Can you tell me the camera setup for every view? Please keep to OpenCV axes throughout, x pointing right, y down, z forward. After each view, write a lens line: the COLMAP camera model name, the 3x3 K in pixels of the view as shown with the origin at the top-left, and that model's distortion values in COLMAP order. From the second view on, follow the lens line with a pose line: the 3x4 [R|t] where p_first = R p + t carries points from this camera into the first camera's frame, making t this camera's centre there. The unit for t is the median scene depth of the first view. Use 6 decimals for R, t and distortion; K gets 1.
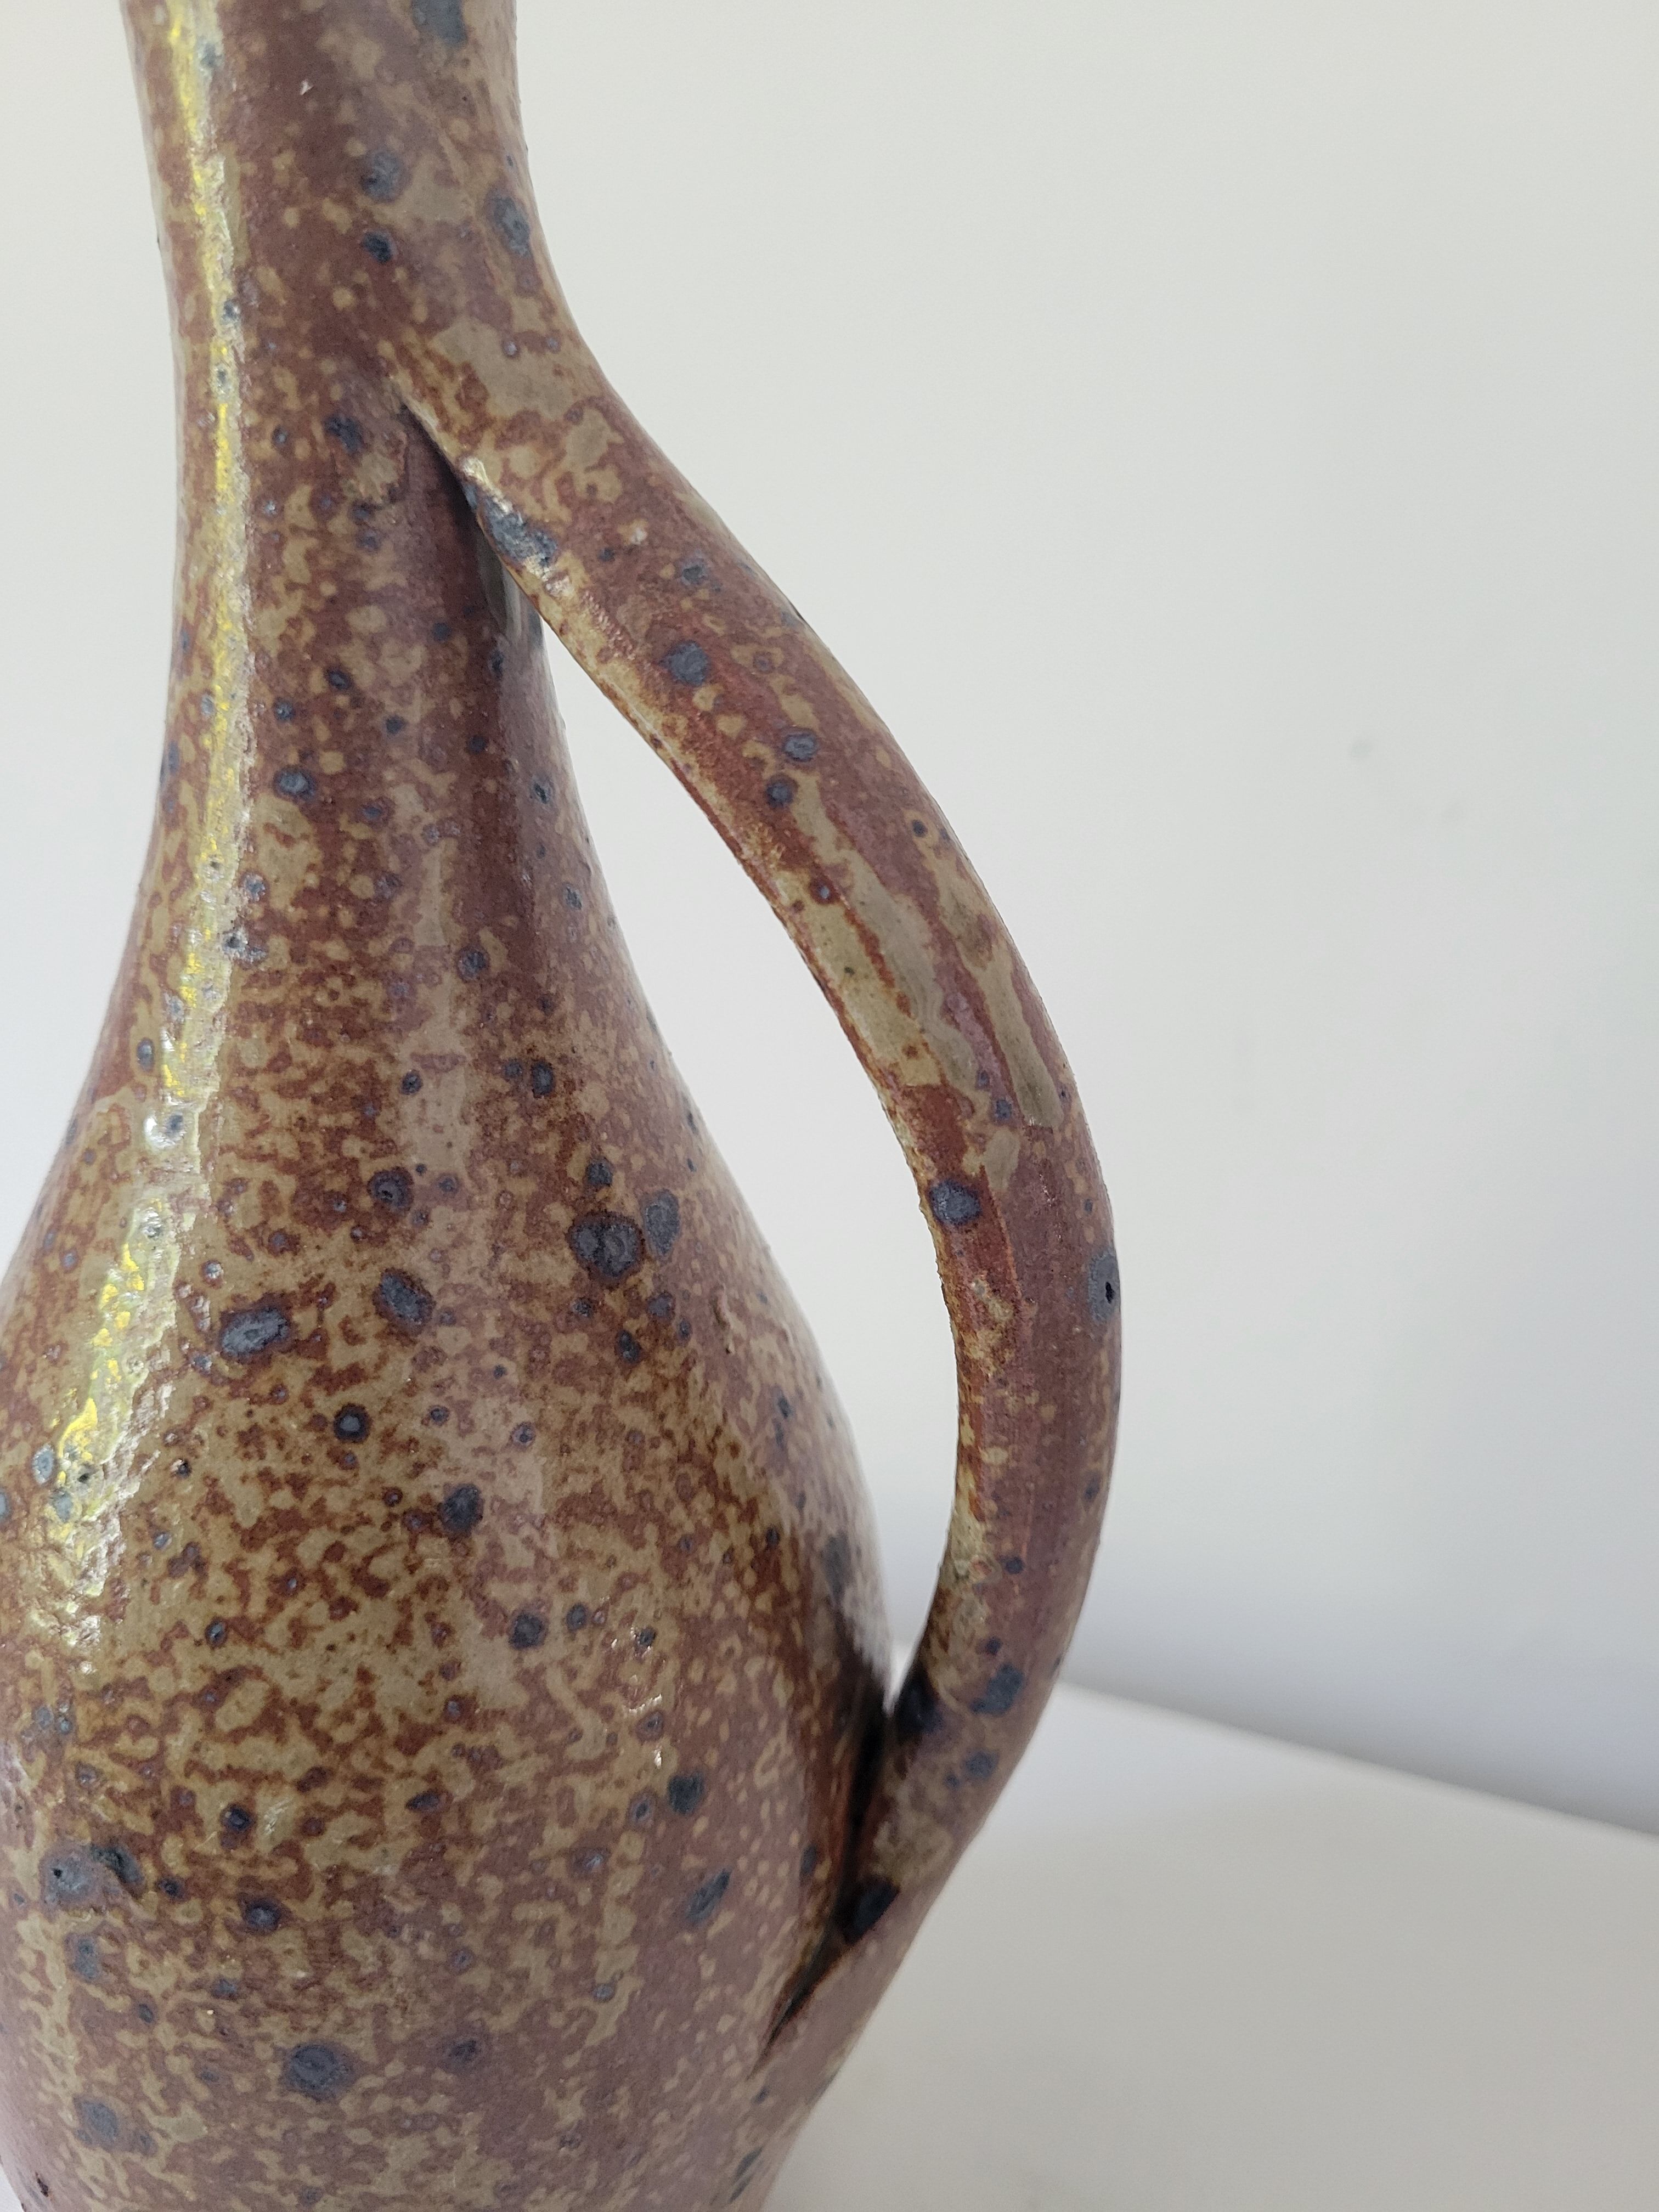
lens RADIAL K [[1767.0, 0, 829.5], [0, 1767.0, 1106.0], [0, 0, 1]] dist [-0.040834, -0.009115]
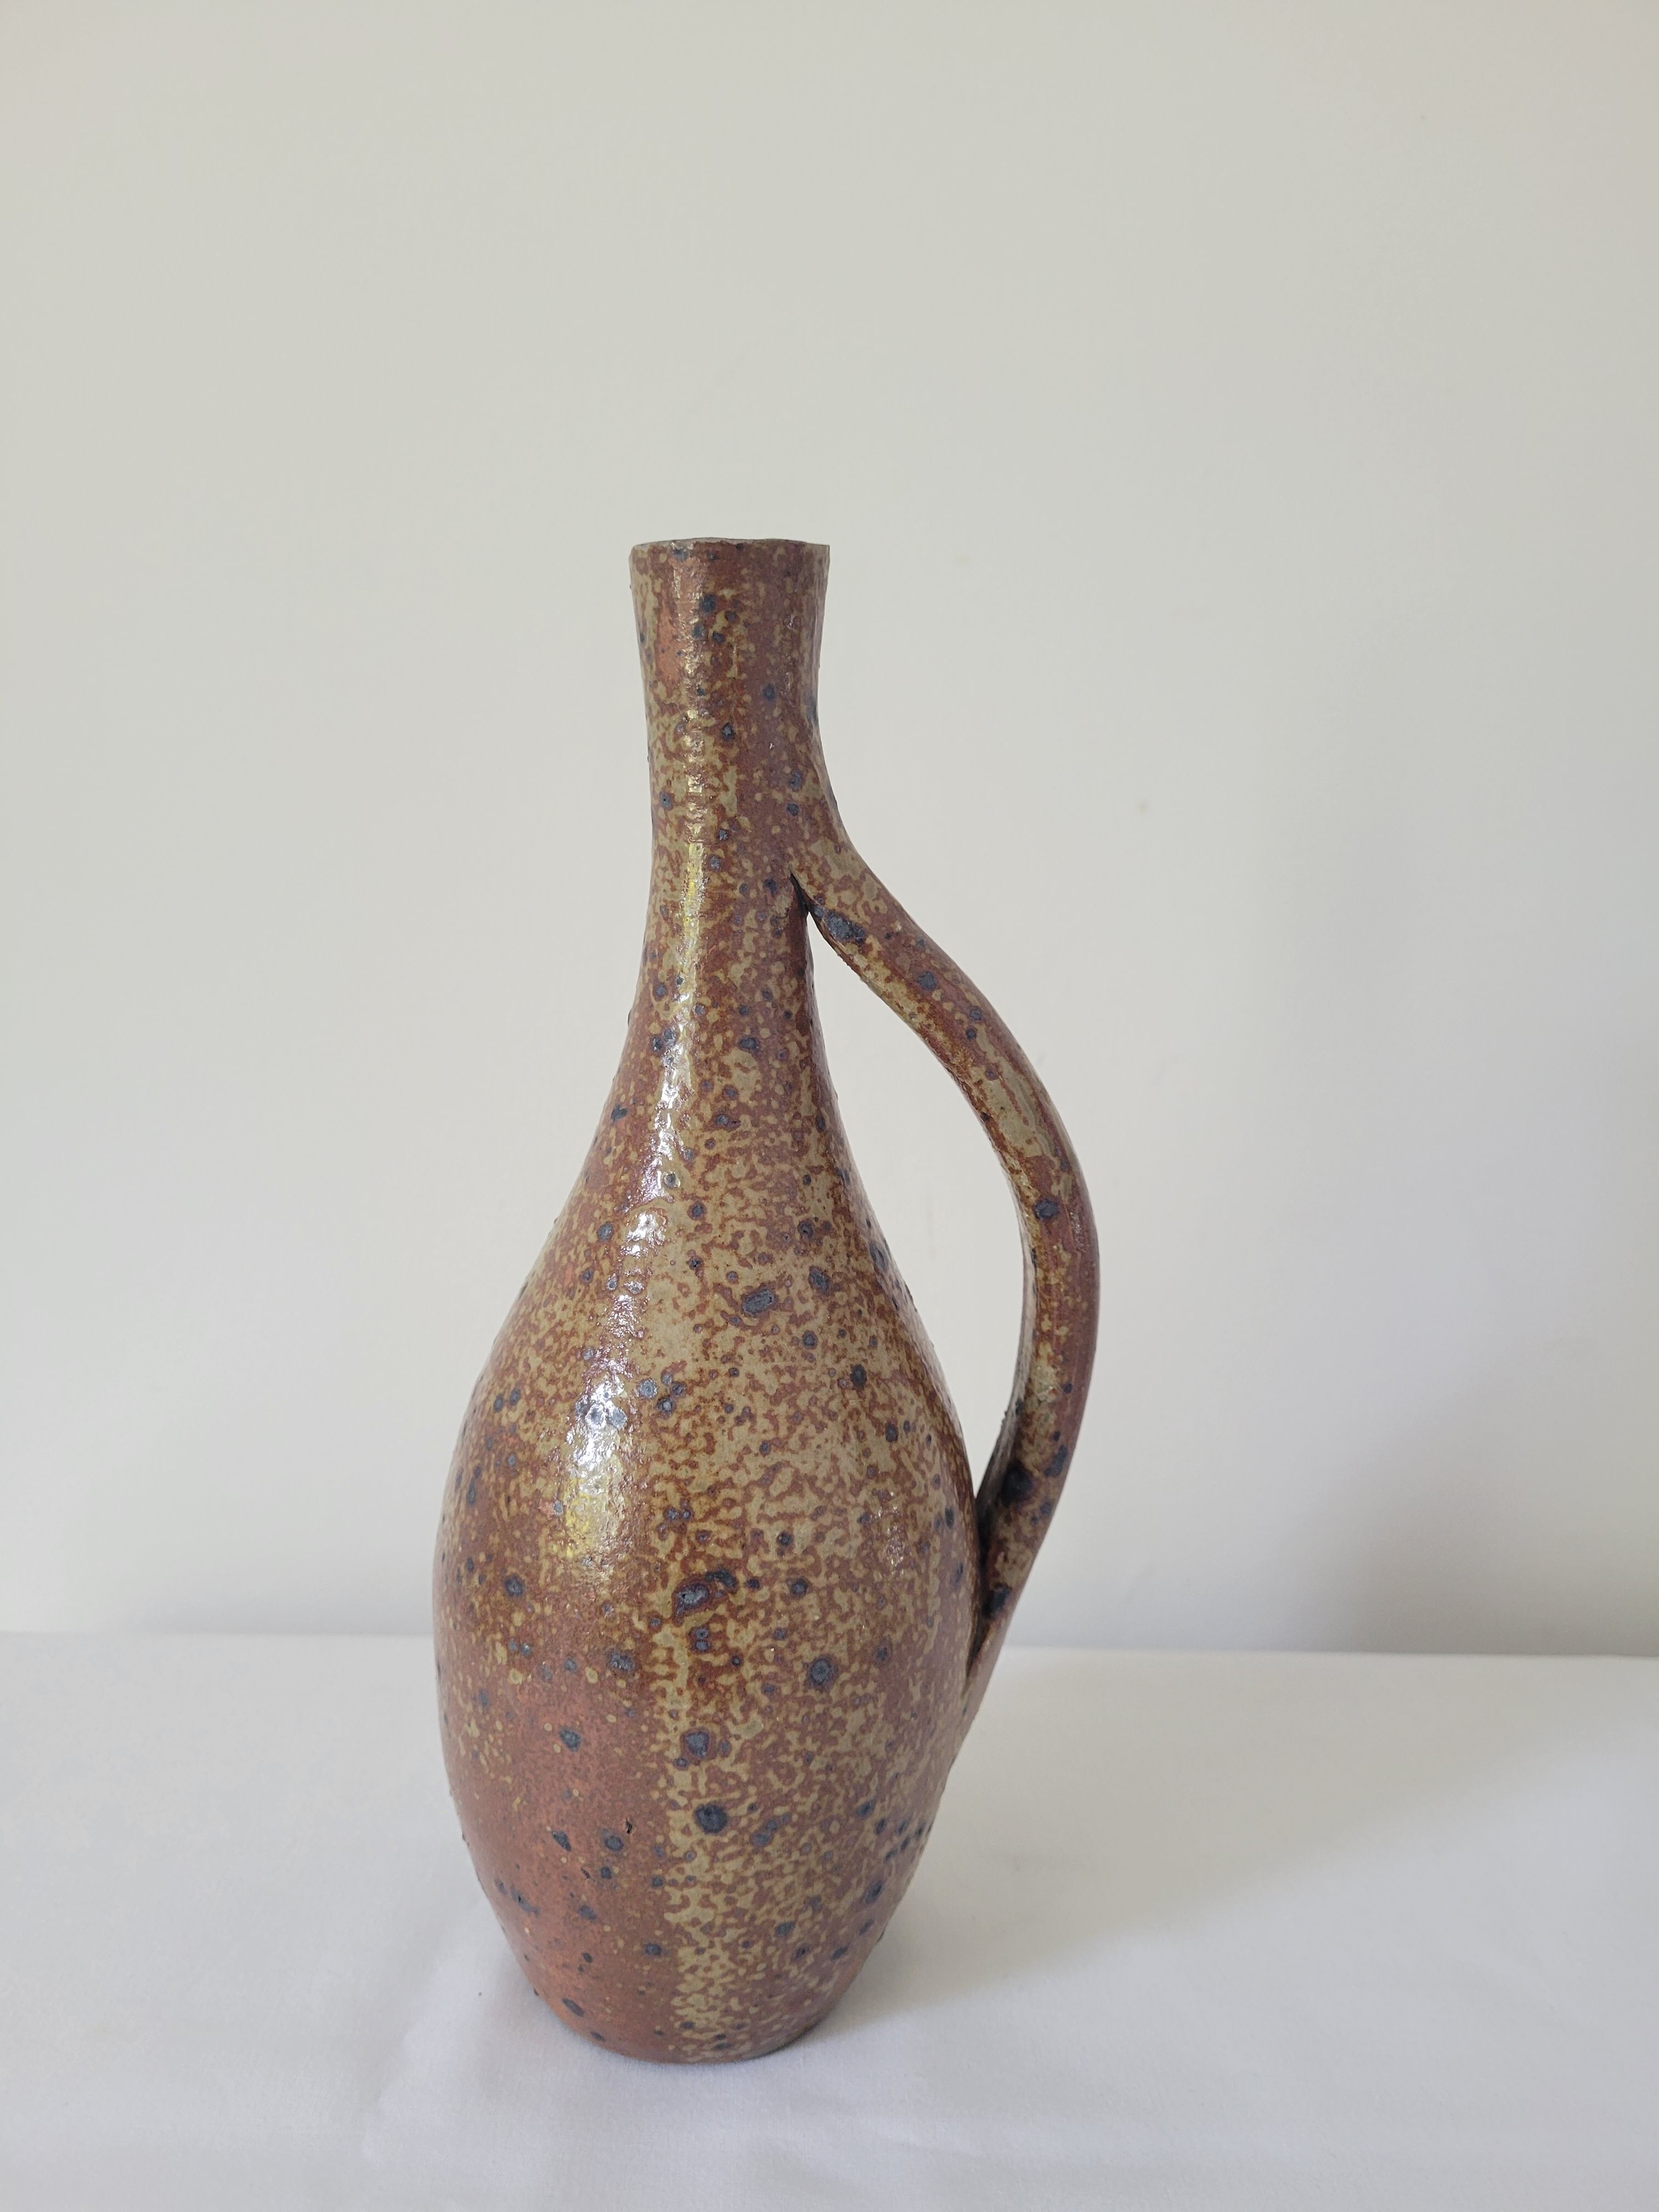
lens RADIAL K [[1767.0, 0, 829.5], [0, 1767.0, 1106.0], [0, 0, 1]] dist [-0.040834, -0.009115]
pose [[0.927097, -0.071576, 0.367923, -1.000611], [0.130725, 0.981708, -0.138419, 0.200330], [-0.351285, 0.176424, 0.919496, -0.991688]]
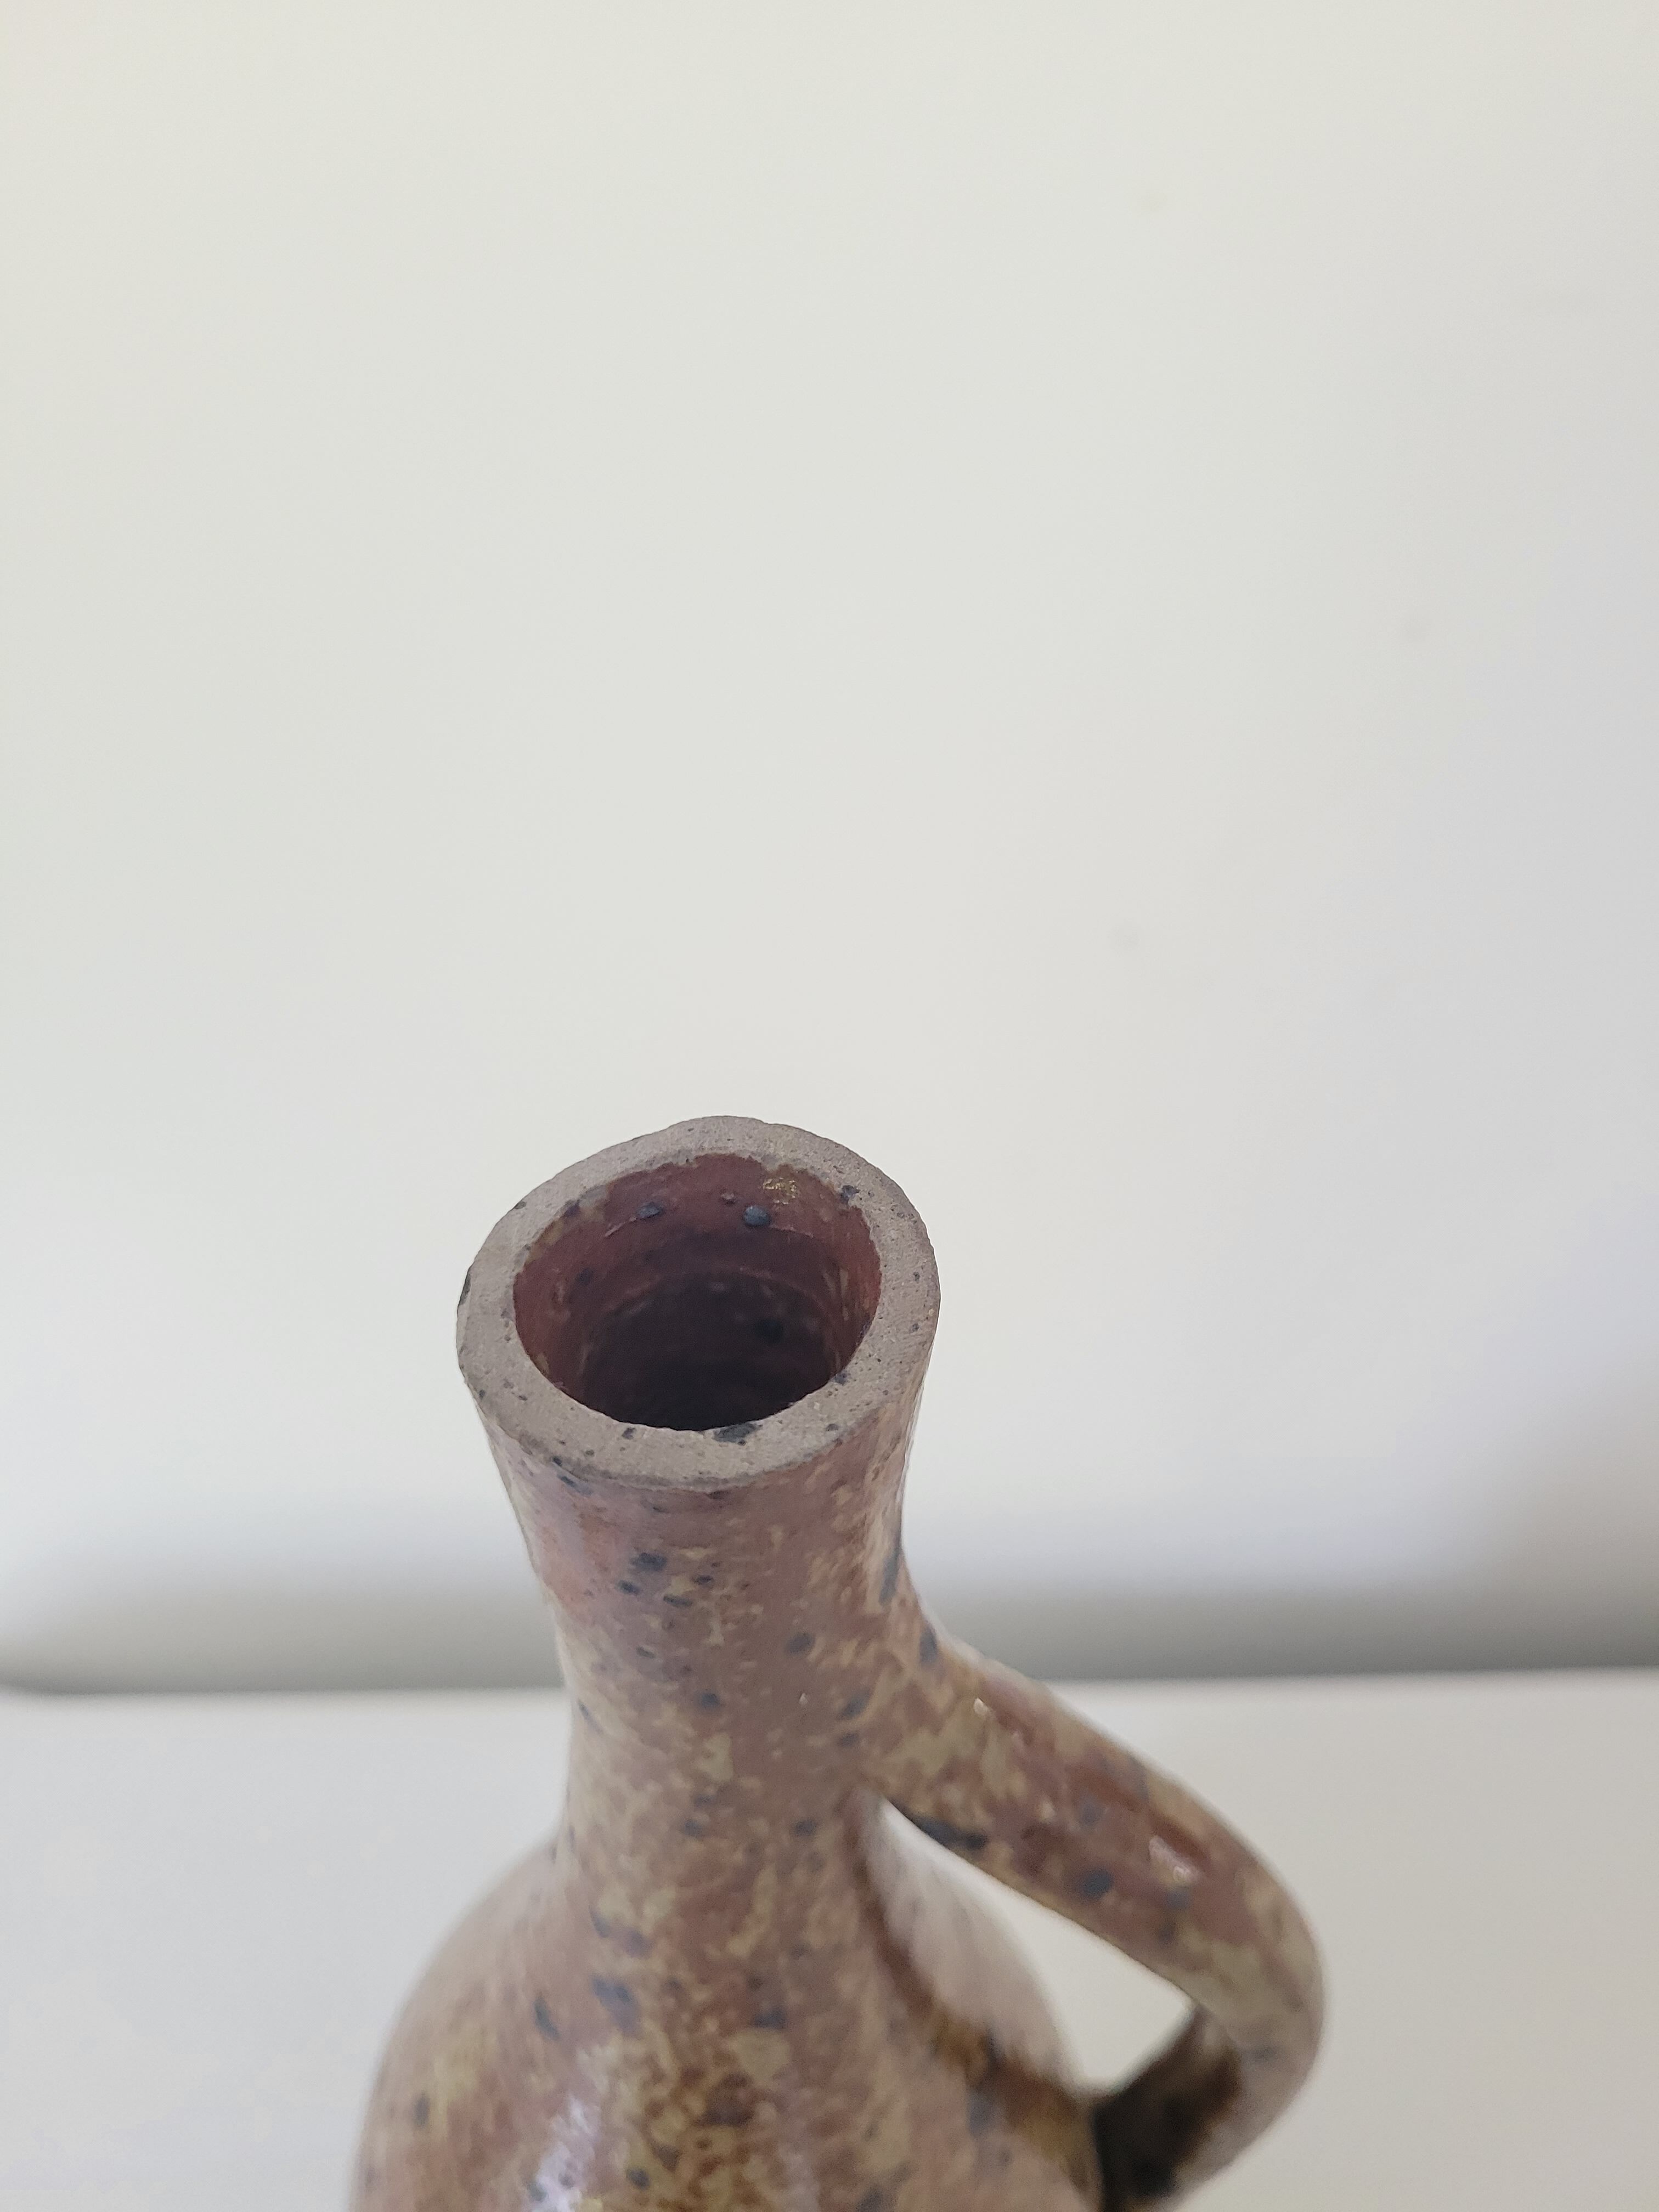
lens RADIAL K [[1767.0, 0, 829.5], [0, 1767.0, 1106.0], [0, 0, 1]] dist [-0.040834, -0.009115]
pose [[0.931253, -0.234450, 0.278929, -0.444474], [0.129093, 0.928137, 0.349136, -1.146490], [-0.340740, -0.289126, 0.894596, 0.109845]]
